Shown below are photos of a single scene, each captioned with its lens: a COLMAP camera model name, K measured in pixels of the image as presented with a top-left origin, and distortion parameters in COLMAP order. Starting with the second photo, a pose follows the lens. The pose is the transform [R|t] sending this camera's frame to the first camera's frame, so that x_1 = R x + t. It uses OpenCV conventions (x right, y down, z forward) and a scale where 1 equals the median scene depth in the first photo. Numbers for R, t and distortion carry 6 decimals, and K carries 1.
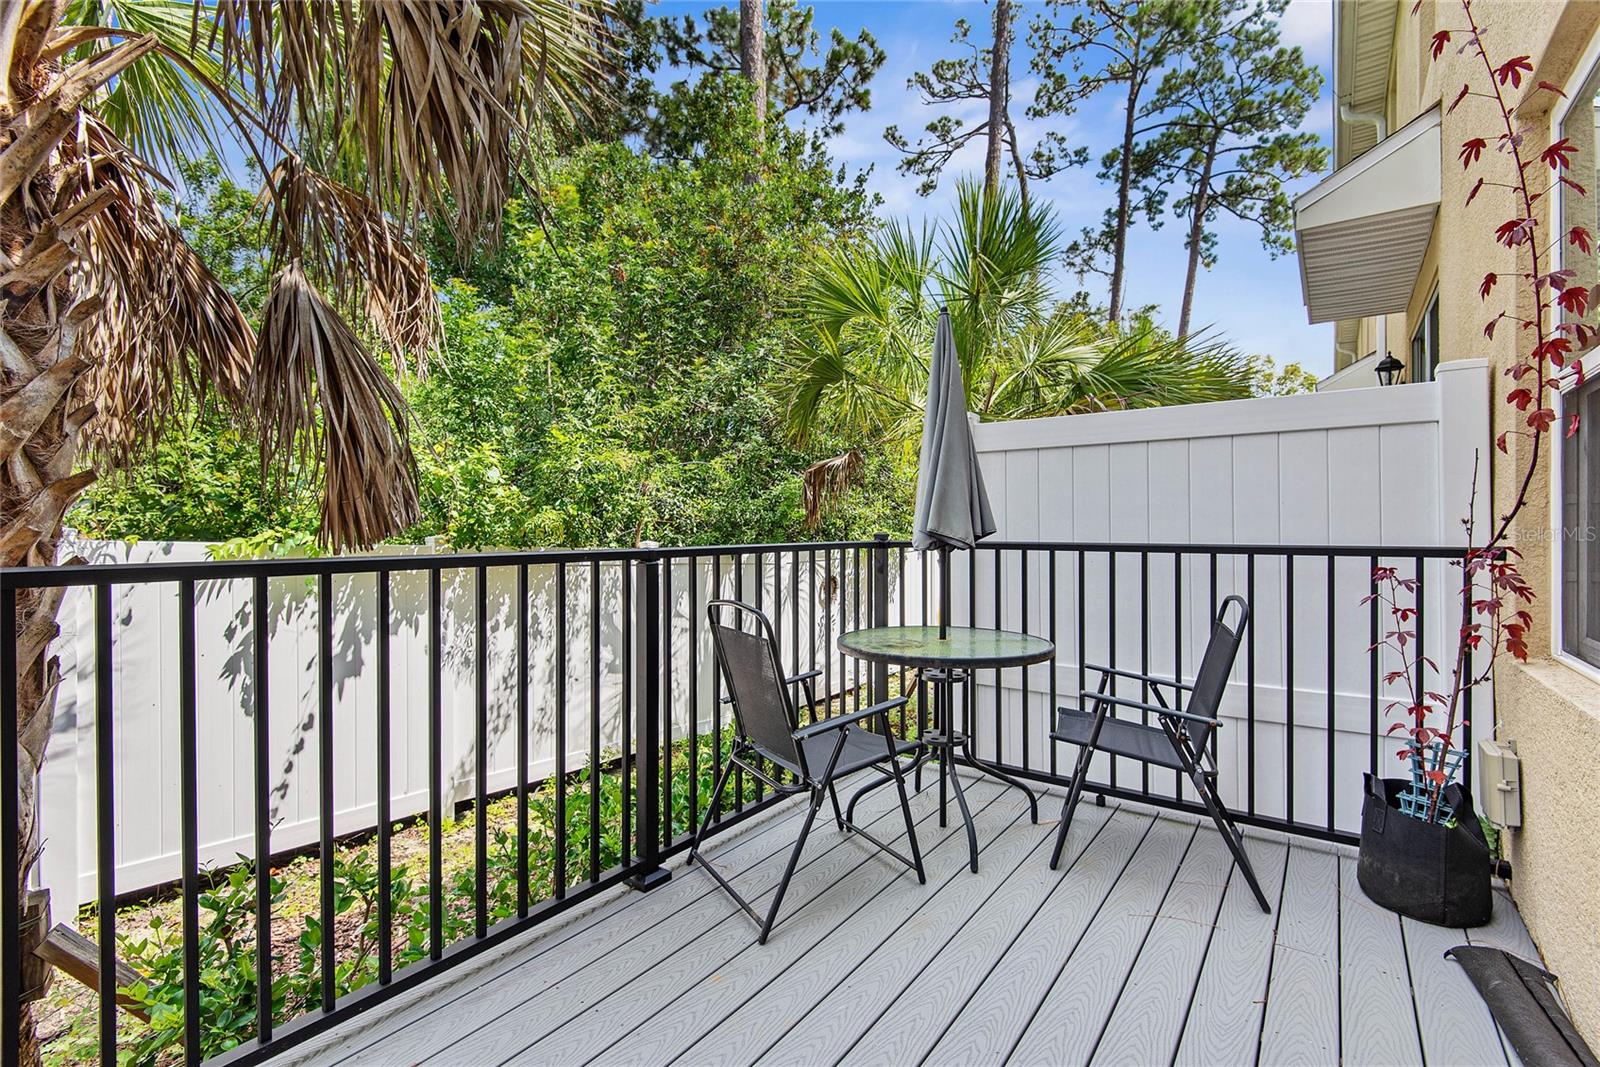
lens RADIAL K [[720.4, 0, 811.9], [0, 720.4, 532.7], [0, 0, 1]] dist [-0.000987, -0.000381]
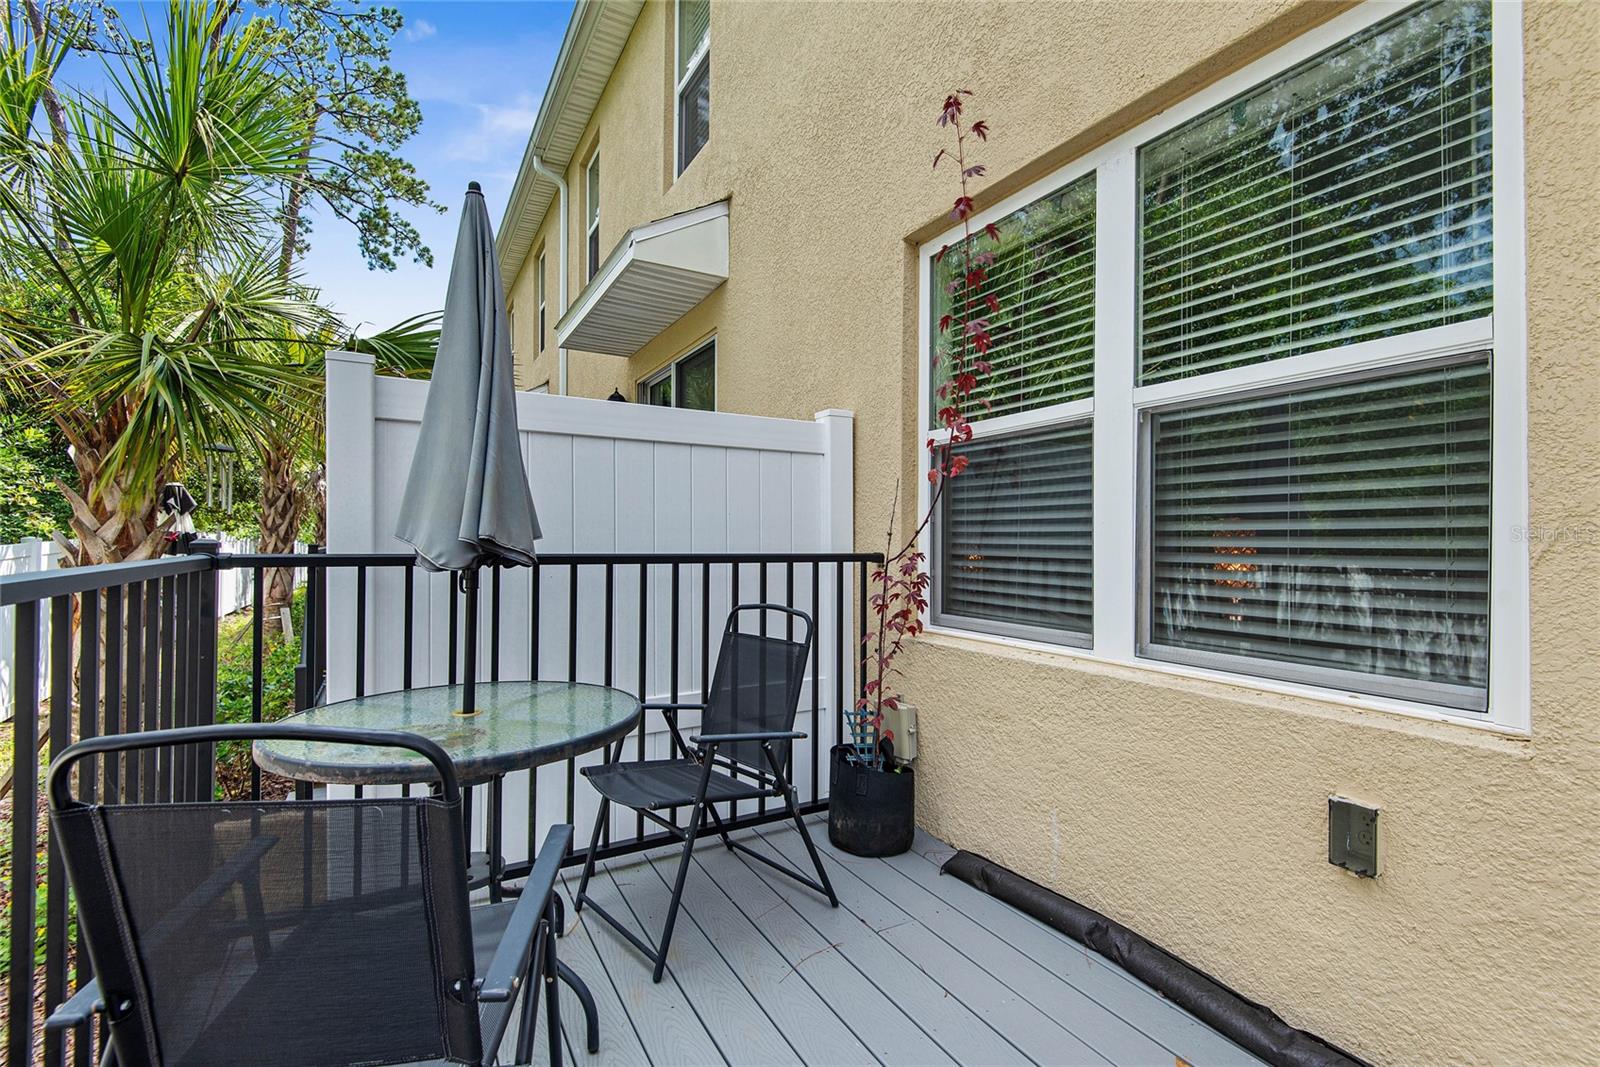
lens RADIAL K [[720.4, 0, 811.9], [0, 720.4, 532.7], [0, 0, 1]] dist [-0.000987, -0.000381]
pose [[0.404918, 0.015483, 0.914222, -0.175466], [-0.002826, 0.999873, -0.015682, 0.001456], [-0.914349, 0.003766, 0.404910, 0.307059]]
